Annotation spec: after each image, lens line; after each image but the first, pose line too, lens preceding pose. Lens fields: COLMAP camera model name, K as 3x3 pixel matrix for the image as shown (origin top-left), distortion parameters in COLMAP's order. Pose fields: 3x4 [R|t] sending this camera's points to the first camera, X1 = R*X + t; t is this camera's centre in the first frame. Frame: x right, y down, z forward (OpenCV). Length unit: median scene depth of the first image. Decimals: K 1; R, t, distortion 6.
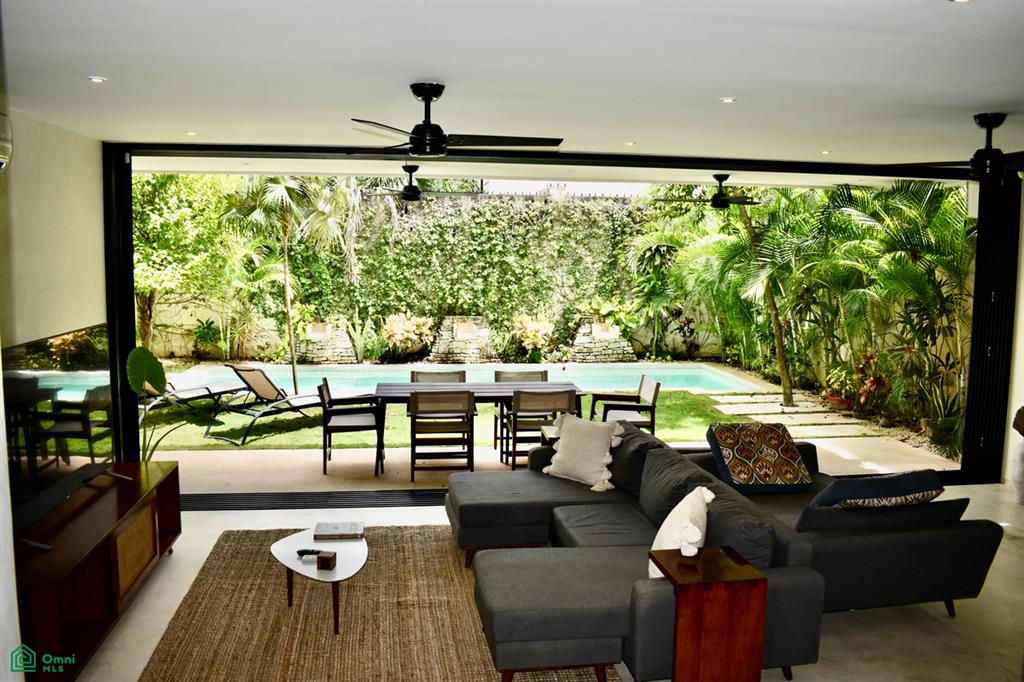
lens RADIAL K [[798.5, 0, 513.7], [0, 798.5, 341.9], [0, 0, 1]] dist [-0.092282, 0.009053]
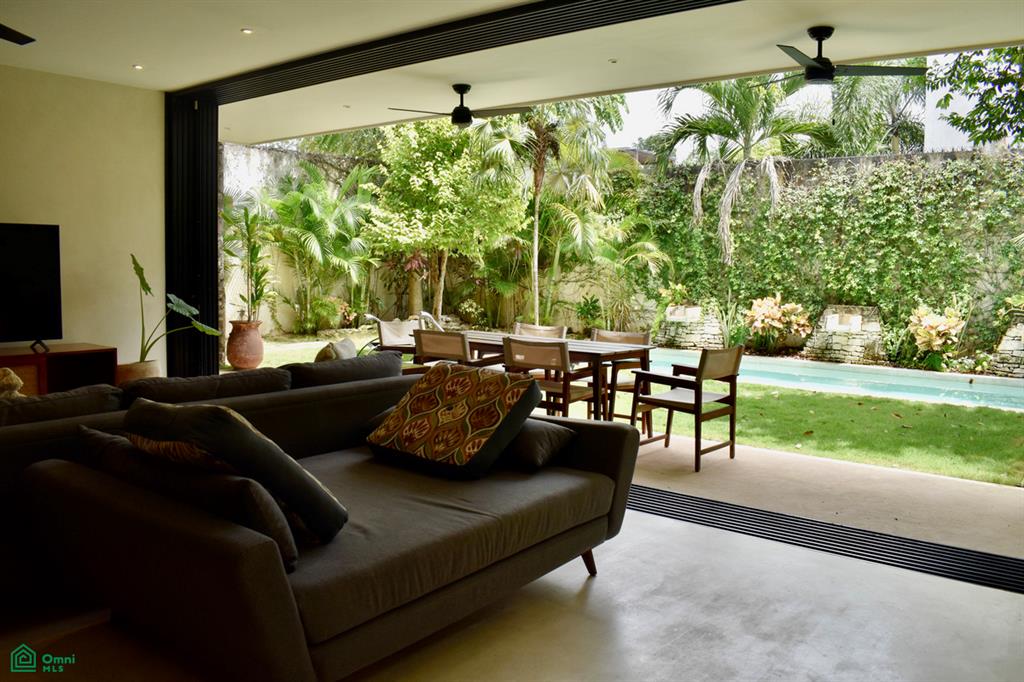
lens RADIAL K [[798.5, 0, 513.6], [0, 798.5, 337.4], [0, 0, 1]] dist [-0.092282, 0.009053]
pose [[0.692949, 0.064206, -0.718122, 0.277729], [-0.086689, 0.996221, 0.005419, 0.025729], [0.715756, 0.058498, 0.695896, 0.199256]]
